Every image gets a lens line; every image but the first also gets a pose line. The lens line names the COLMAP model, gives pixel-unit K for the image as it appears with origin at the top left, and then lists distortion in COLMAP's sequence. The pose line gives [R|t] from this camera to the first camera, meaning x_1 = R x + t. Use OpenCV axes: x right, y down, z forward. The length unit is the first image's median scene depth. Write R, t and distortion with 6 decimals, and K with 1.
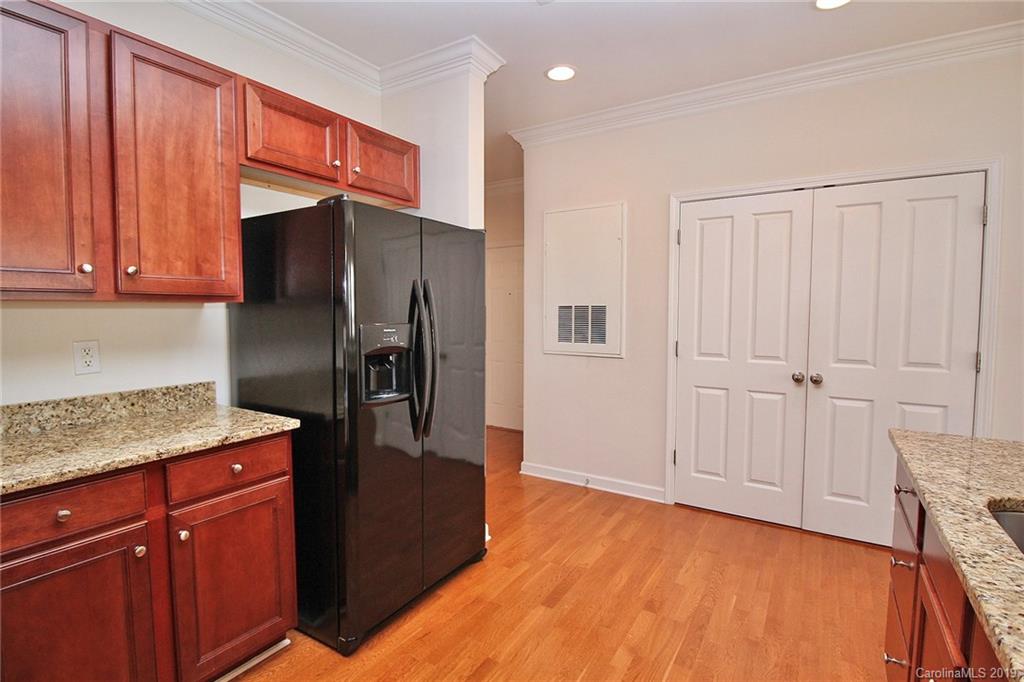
lens RADIAL K [[487.6, 0, 519.0], [0, 487.6, 336.3], [0, 0, 1]] dist [0.001405, -0.014755]
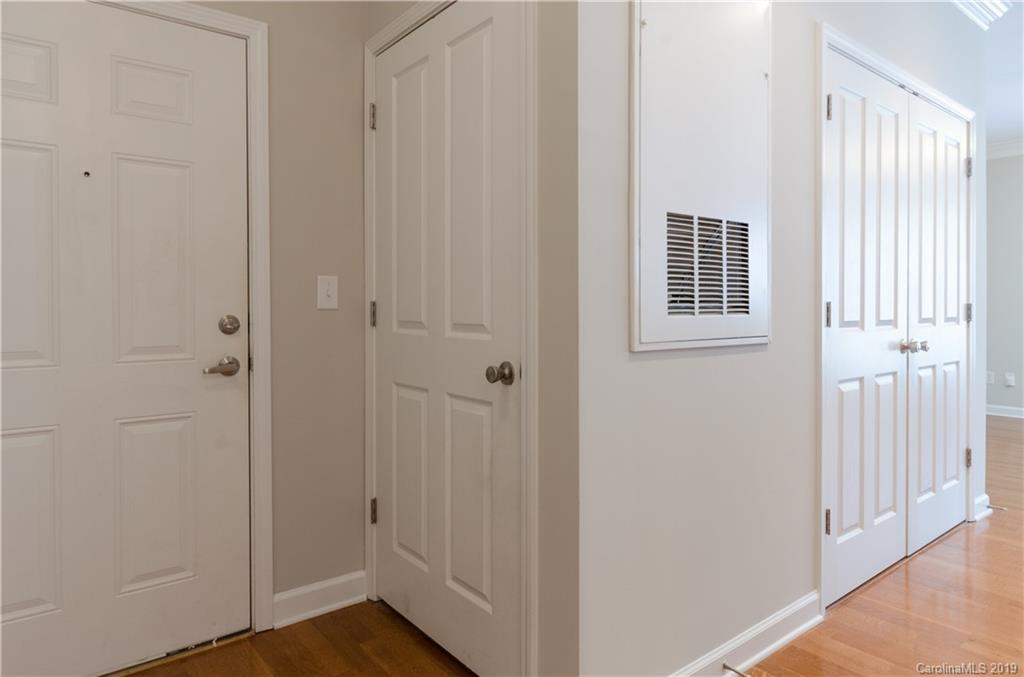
lens RADIAL K [[627.5, 0, 530.5], [0, 627.5, 300.9], [0, 0, 1]] dist [0.005579, 0.002768]
pose [[0.324631, -0.001337, 0.945840, -0.550992], [0.049809, 0.998636, -0.015683, 0.005421], [-0.944528, 0.052203, 0.324255, 1.374822]]
